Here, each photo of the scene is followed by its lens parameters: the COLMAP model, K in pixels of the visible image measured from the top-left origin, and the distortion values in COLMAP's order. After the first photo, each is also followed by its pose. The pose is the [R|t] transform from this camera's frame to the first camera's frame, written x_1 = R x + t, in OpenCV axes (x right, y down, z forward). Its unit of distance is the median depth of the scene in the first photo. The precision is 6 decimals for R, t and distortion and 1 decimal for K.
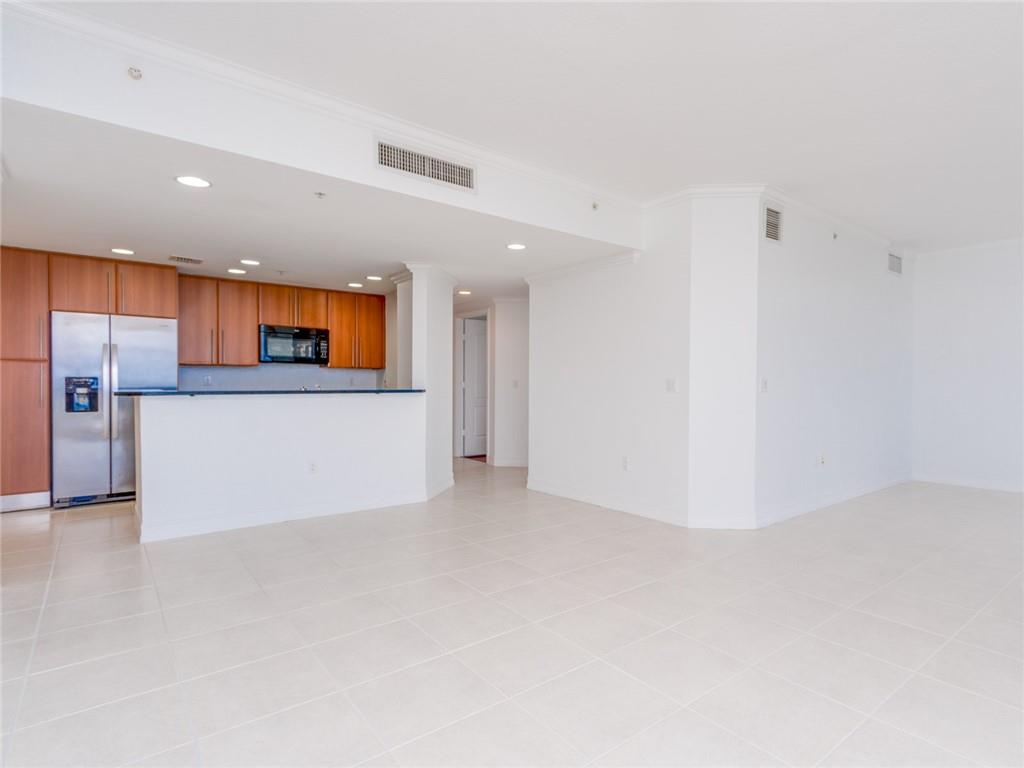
lens RADIAL K [[569.3, 0, 544.1], [0, 569.3, 391.8], [0, 0, 1]] dist [-0.002452, -0.001563]
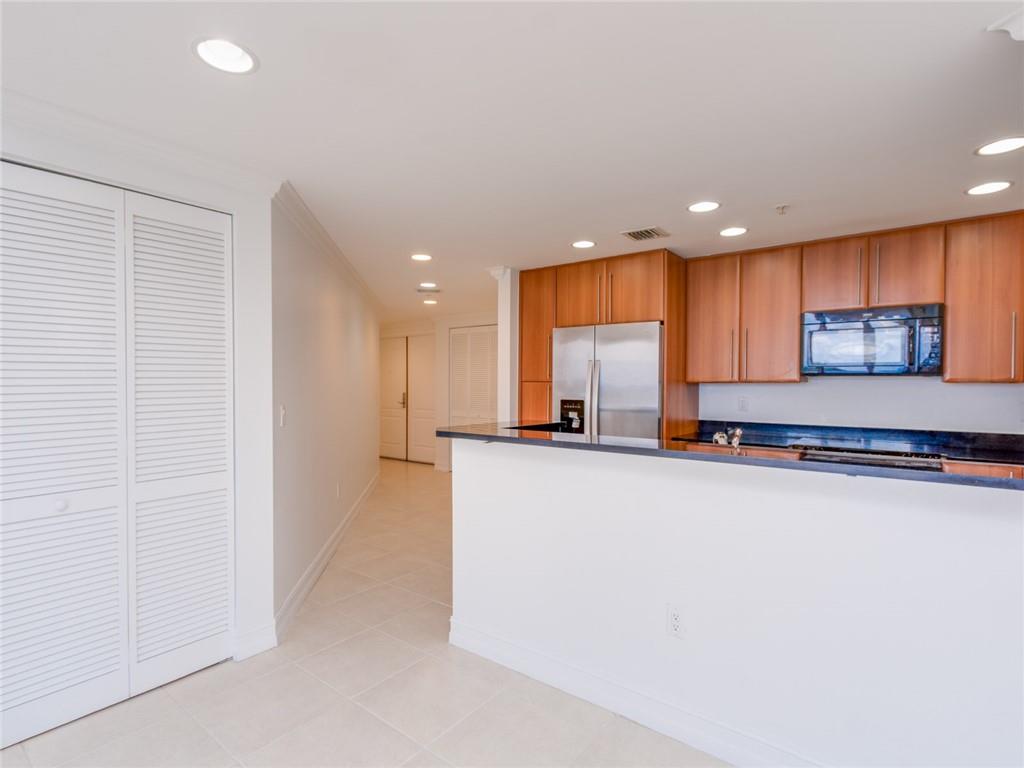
lens RADIAL K [[525.4, 0, 527.5], [0, 525.4, 388.2], [0, 0, 1]] dist [-0.000830, -0.000239]
pose [[0.216468, 0.005381, -0.976275, -0.033231], [-0.015626, 0.999876, 0.002047, -0.043496], [0.976165, 0.014812, 0.216525, 0.729296]]
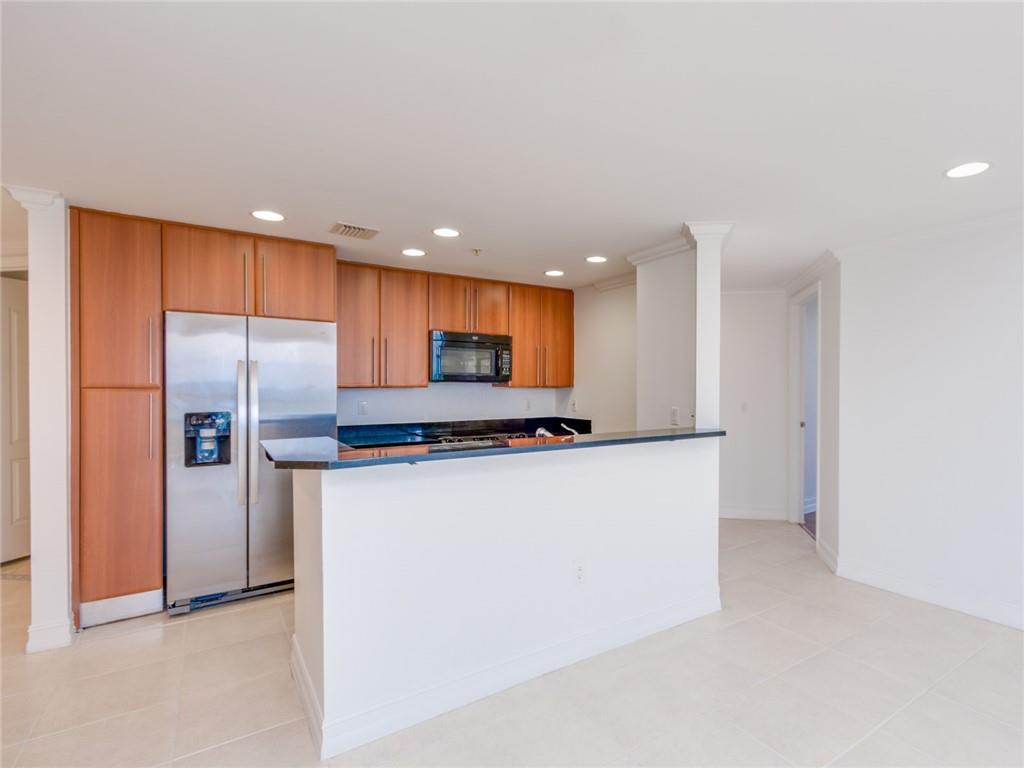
lens RADIAL K [[511.8, 0, 516.5], [0, 511.8, 389.7], [0, 0, 1]] dist [0.001335, -0.000276]
pose [[0.992357, -0.003227, -0.123357, -0.376925], [0.002204, 0.999962, -0.008426, -0.044412], [0.123380, 0.008090, 0.992327, 0.444600]]
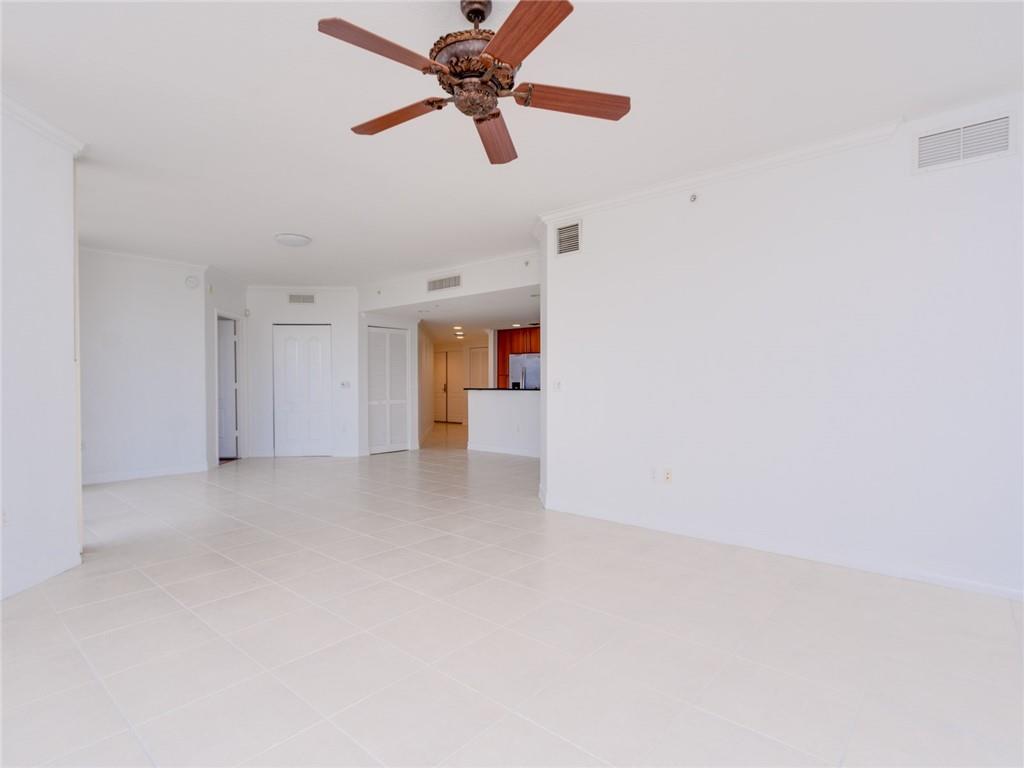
lens RADIAL K [[525.4, 0, 527.5], [0, 525.4, 388.2], [0, 0, 1]] dist [-0.000830, -0.000239]
pose [[0.167838, 0.005624, -0.985799, 1.215793], [-0.014003, 0.999896, 0.003321, -0.011121], [0.985715, 0.013247, 0.167899, 0.669993]]
